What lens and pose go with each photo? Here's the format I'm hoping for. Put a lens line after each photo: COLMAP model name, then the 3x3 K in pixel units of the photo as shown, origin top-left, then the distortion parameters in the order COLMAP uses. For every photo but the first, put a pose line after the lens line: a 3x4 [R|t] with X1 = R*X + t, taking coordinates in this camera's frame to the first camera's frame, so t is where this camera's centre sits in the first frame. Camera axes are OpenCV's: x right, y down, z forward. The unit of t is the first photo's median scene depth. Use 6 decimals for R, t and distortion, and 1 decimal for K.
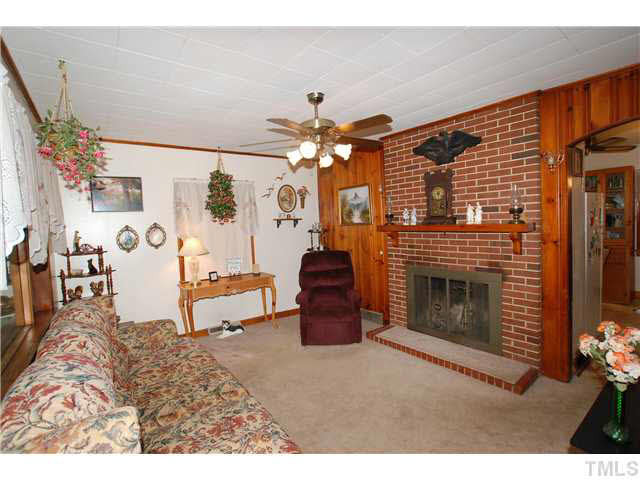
lens RADIAL K [[309.7, 0, 318.7], [0, 309.7, 236.8], [0, 0, 1]] dist [-0.070267, 0.038959]
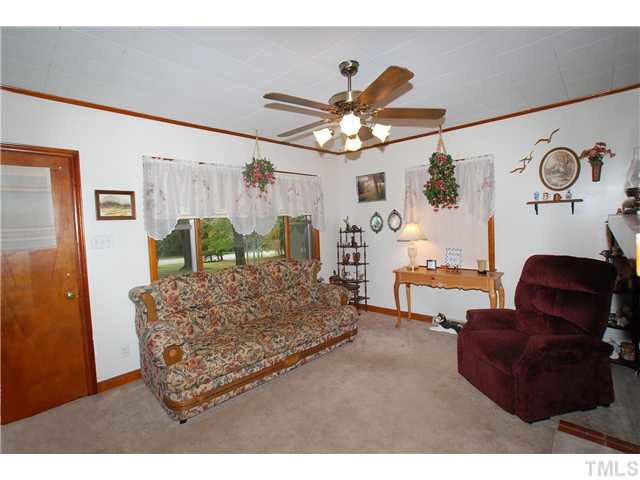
lens RADIAL K [[309.7, 0, 318.7], [0, 309.7, 236.8], [0, 0, 1]] dist [-0.070267, 0.038959]
pose [[0.182792, 0.078718, -0.979995, 0.596128], [-0.018024, 0.996890, 0.076713, -0.029299], [0.982986, 0.003641, 0.183642, 0.531089]]
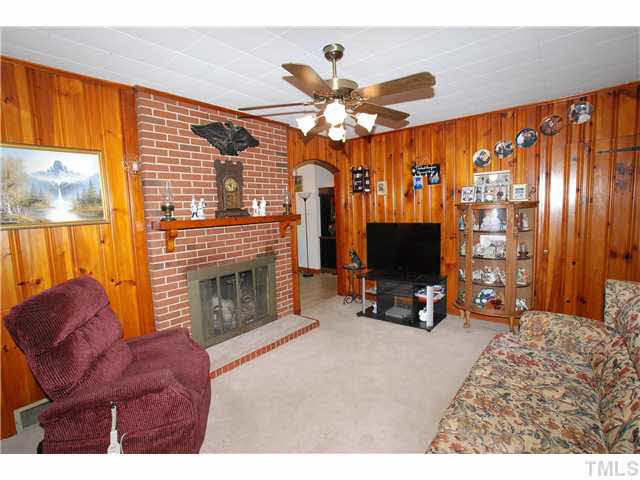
lens RADIAL K [[309.7, 0, 318.7], [0, 309.7, 236.8], [0, 0, 1]] dist [-0.070267, 0.038959]
pose [[-0.244522, -0.050615, 0.968322, -0.571295], [0.088564, 0.993297, 0.074284, -0.026392], [-0.965591, 0.103922, -0.238400, 0.915189]]
